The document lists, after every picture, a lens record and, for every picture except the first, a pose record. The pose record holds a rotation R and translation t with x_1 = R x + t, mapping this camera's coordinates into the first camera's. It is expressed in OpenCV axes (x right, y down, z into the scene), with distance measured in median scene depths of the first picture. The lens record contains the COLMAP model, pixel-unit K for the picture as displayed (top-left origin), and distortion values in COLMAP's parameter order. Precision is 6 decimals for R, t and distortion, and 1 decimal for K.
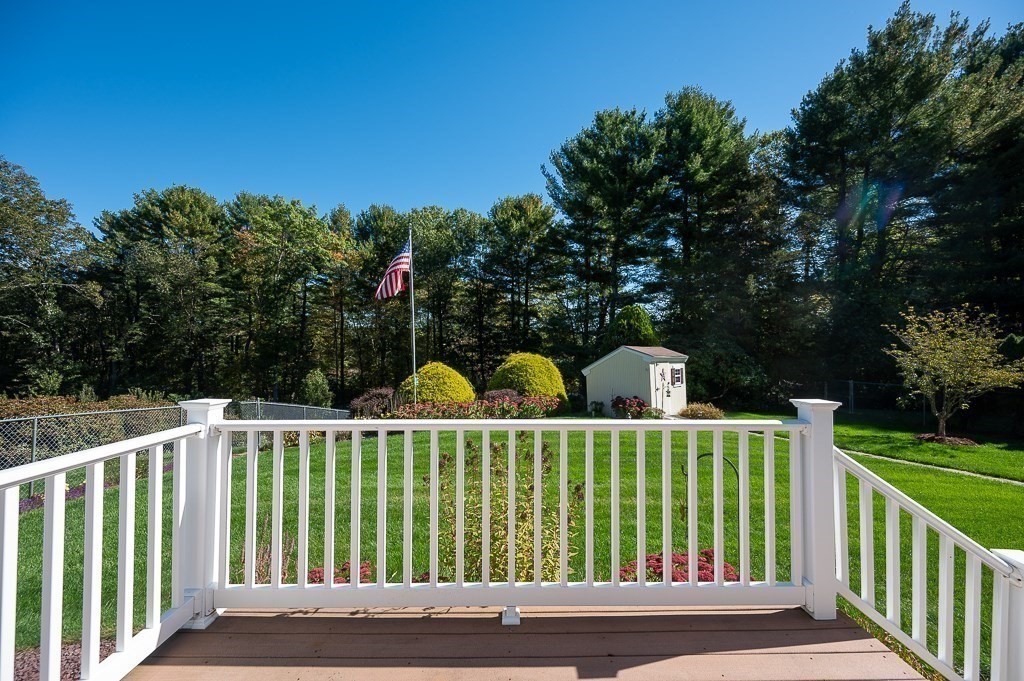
lens RADIAL K [[399.8, 0, 514.2], [0, 399.8, 340.4], [0, 0, 1]] dist [-0.001684, -0.000180]
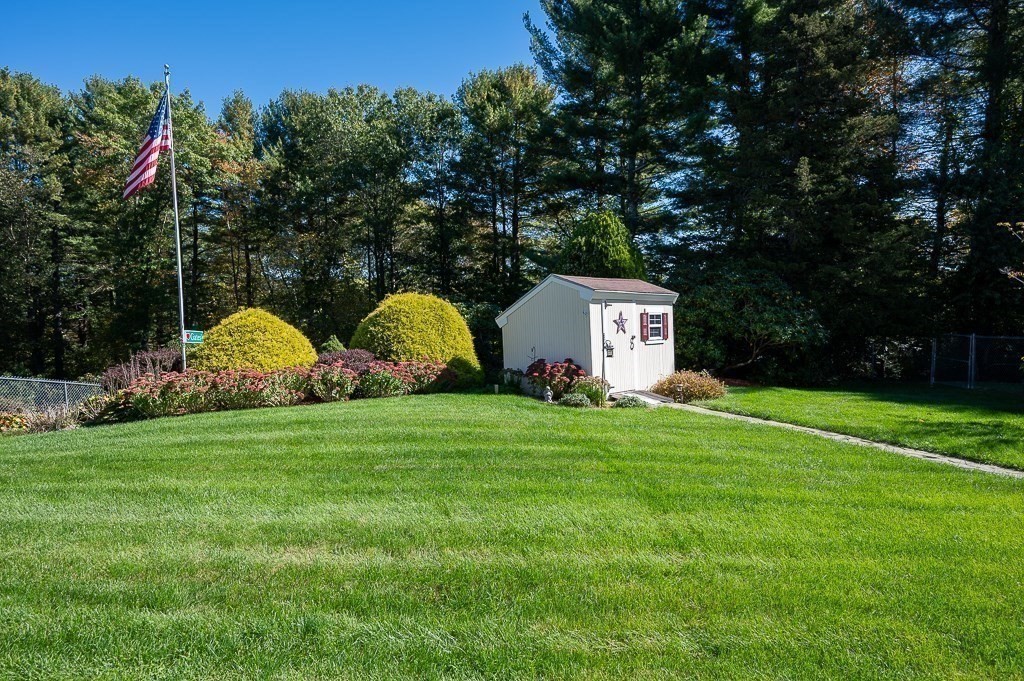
lens RADIAL K [[565.1, 0, 512.0], [0, 565.1, 340.5], [0, 0, 1]] dist [-0.001134, -0.000915]
pose [[0.998921, -0.011690, -0.044946, 0.083290], [0.015097, 0.996976, 0.076235, 0.015455], [0.043918, -0.076831, 0.996076, 0.053856]]
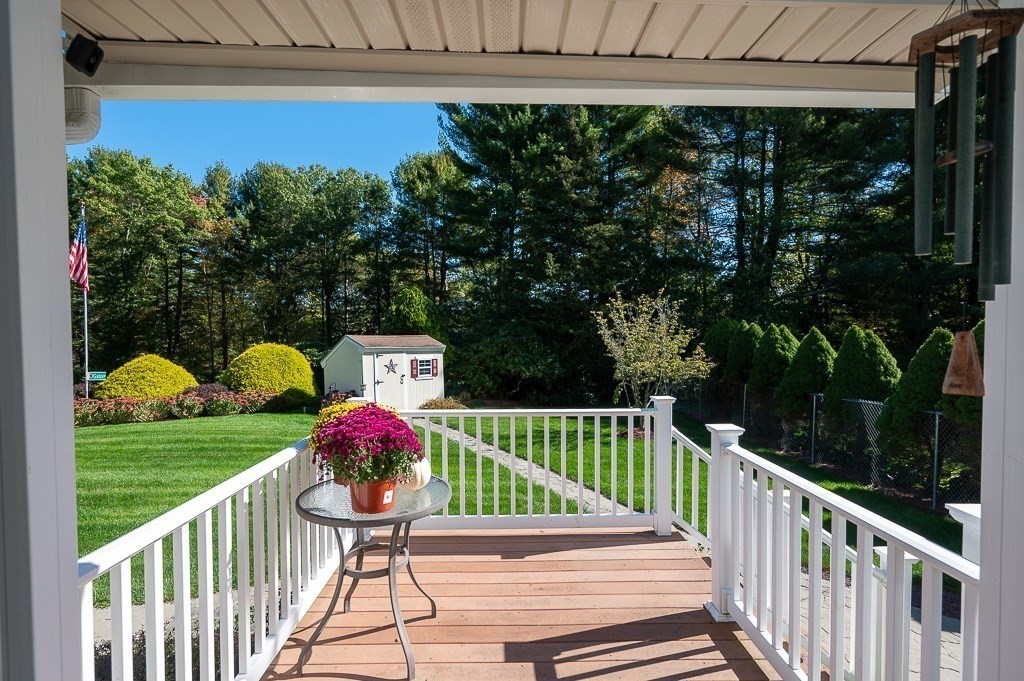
lens RADIAL K [[485.9, 0, 515.7], [0, 485.9, 338.3], [0, 0, 1]] dist [0.000552, -0.000105]
pose [[0.999888, -0.006304, 0.013538, 0.214457], [0.005862, 0.999456, 0.032440, -0.004380], [-0.013735, -0.032357, 0.999382, -0.037217]]
